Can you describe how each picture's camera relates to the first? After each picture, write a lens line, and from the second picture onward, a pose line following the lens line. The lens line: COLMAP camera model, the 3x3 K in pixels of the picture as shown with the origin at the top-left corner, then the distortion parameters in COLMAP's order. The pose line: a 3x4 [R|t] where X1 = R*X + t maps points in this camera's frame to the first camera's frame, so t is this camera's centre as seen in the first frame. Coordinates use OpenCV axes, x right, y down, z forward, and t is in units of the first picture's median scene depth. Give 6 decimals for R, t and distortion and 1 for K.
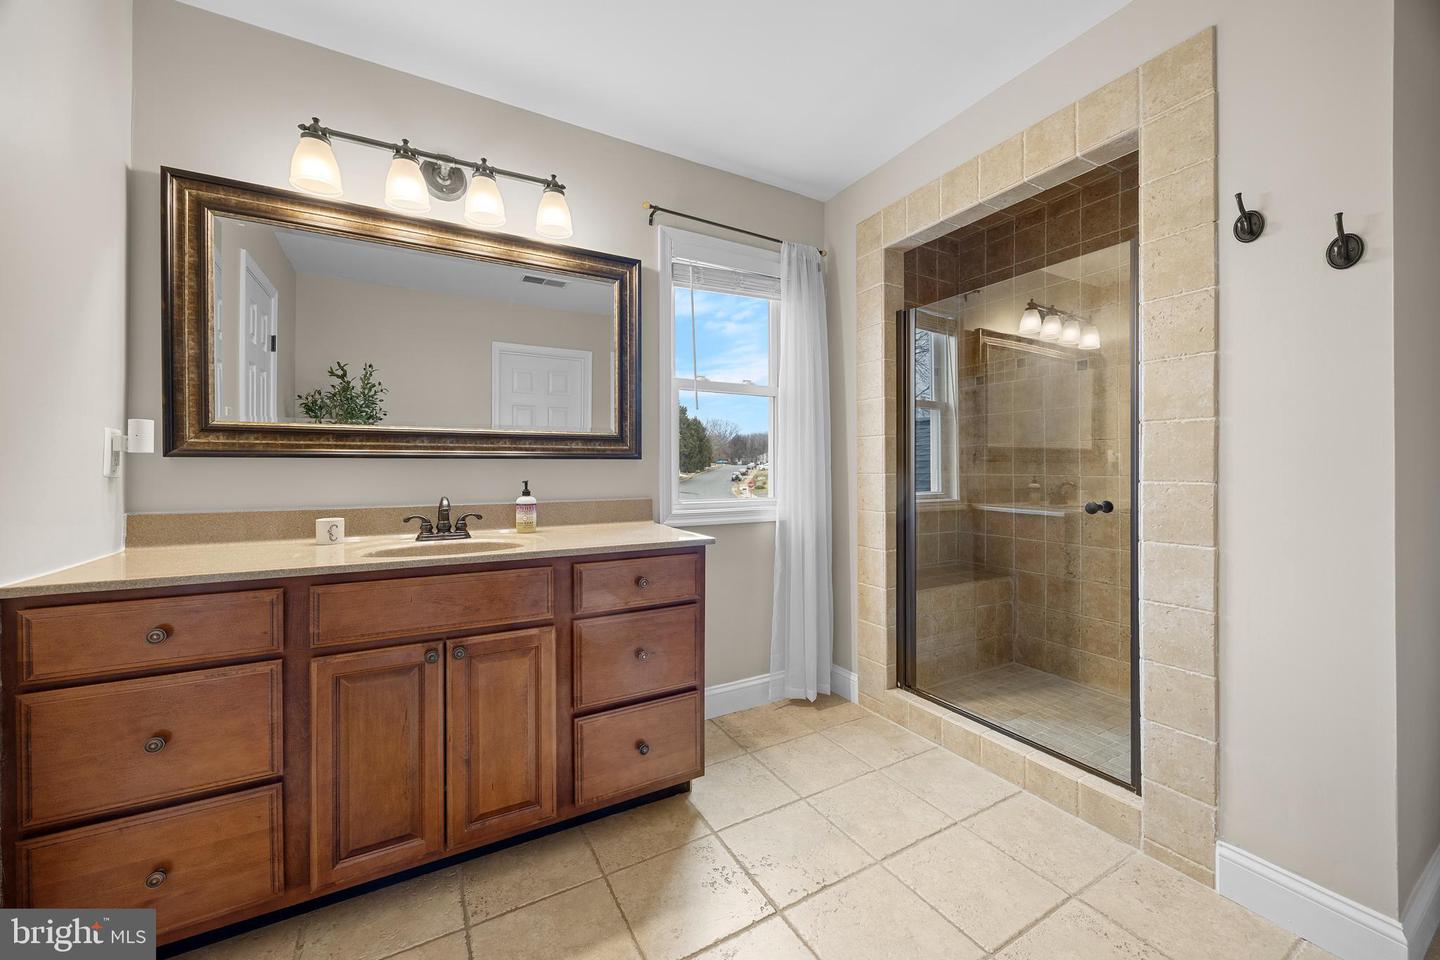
lens RADIAL K [[552.8, 0, 726.2], [0, 552.8, 472.0], [0, 0, 1]] dist [-0.000279, -0.000464]
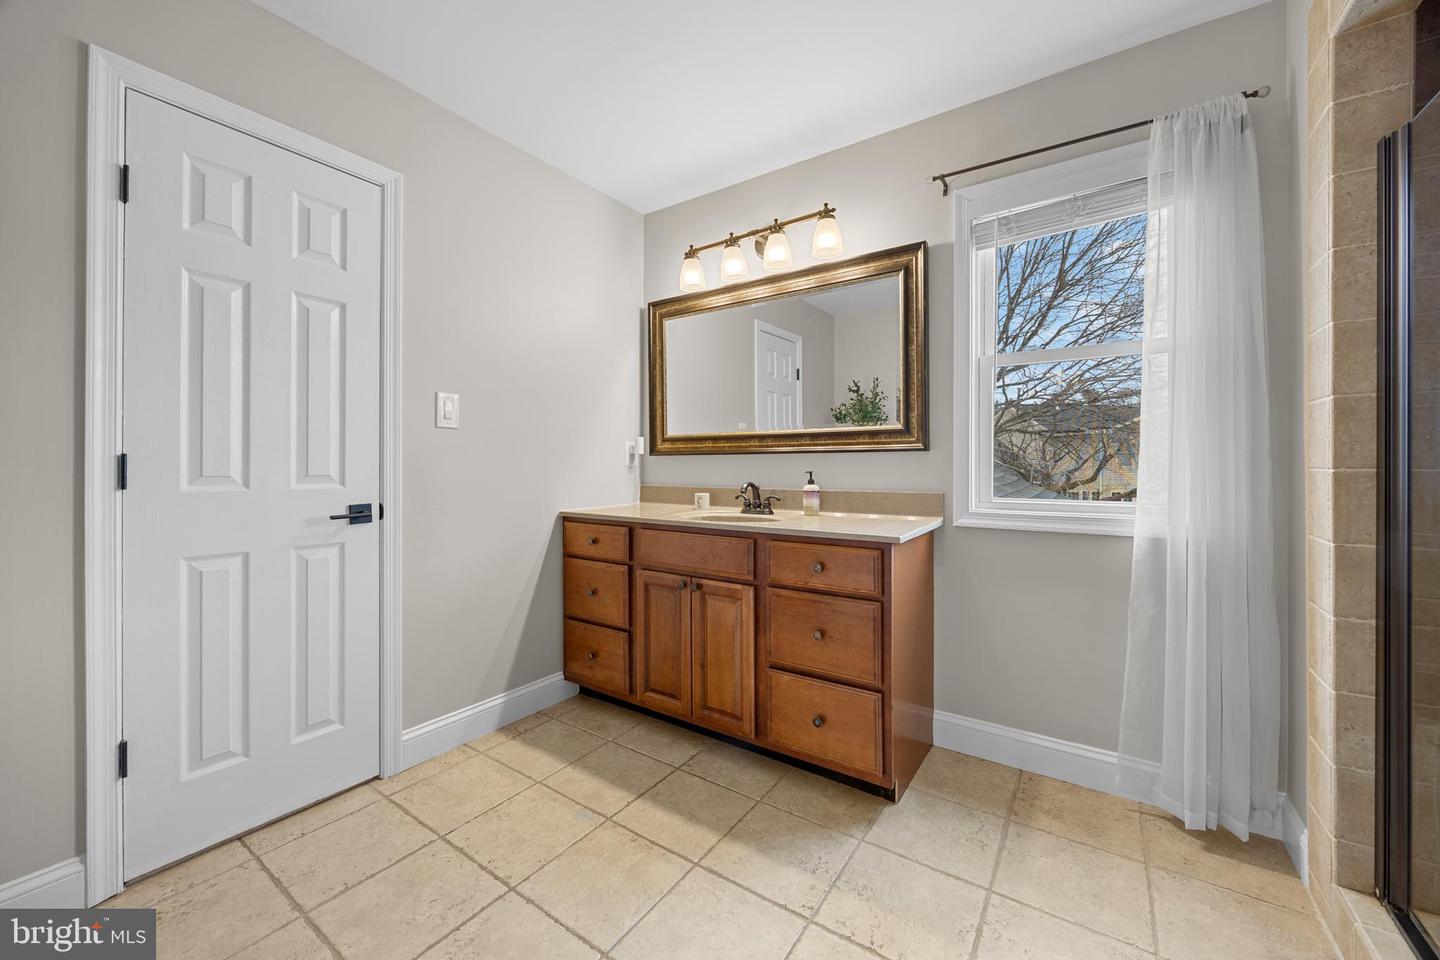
lens RADIAL K [[552.8, 0, 723.2], [0, 552.8, 469.7], [0, 0, 1]] dist [-0.000279, -0.000464]
pose [[0.432381, 0.009573, -0.901640, 0.690395], [-0.003969, 0.999954, 0.008713, 0.002320], [0.901682, -0.000189, 0.432399, 0.347993]]
